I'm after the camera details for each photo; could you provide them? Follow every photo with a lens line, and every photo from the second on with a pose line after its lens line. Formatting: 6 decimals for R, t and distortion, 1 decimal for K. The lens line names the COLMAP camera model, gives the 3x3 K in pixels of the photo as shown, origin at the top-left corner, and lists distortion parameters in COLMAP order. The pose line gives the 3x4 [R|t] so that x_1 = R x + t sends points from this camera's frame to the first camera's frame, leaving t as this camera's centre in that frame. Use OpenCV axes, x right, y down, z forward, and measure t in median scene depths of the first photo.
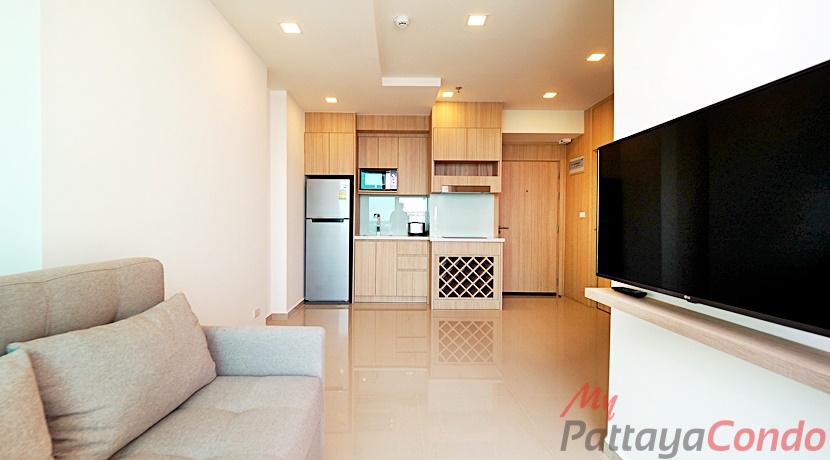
lens RADIAL K [[350.6, 0, 399.1], [0, 350.6, 222.6], [0, 0, 1]] dist [-0.007204, -0.001709]
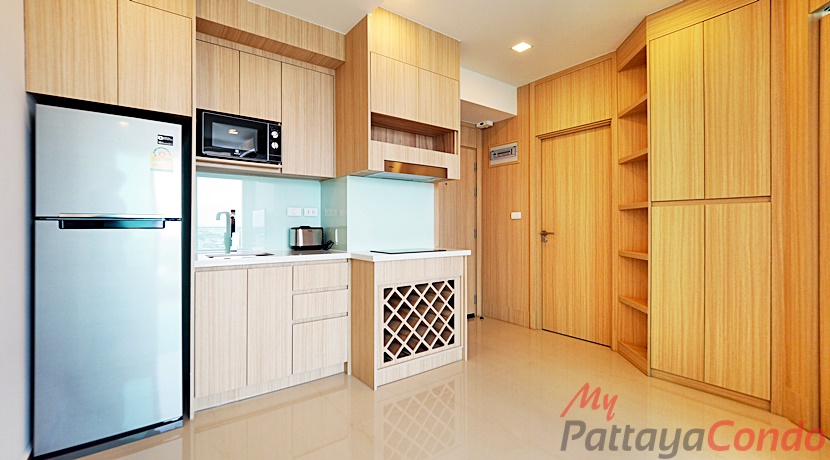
lens RADIAL K [[350.7, 0, 396.0], [0, 350.7, 225.0], [0, 0, 1]] dist [0.002058, 0.000401]
pose [[0.803849, -0.006501, 0.594798, -0.194654], [0.013161, 0.999890, -0.006858, 0.001637], [-0.594688, 0.013341, 0.803846, 0.542671]]
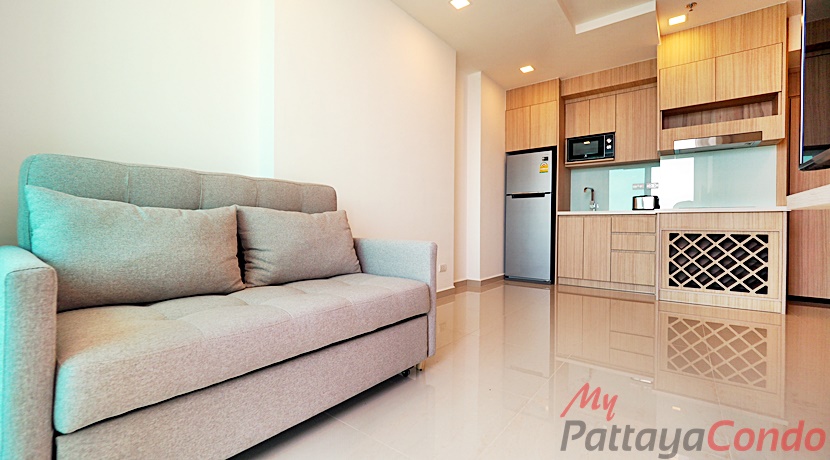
lens RADIAL K [[350.6, 0, 398.3], [0, 350.6, 224.6], [0, 0, 1]] dist [-0.007204, -0.001709]
pose [[0.772431, 0.000287, -0.635098, 0.141551], [-0.009197, 0.999900, -0.010734, 0.091883], [0.635032, 0.014132, 0.772357, 0.025068]]
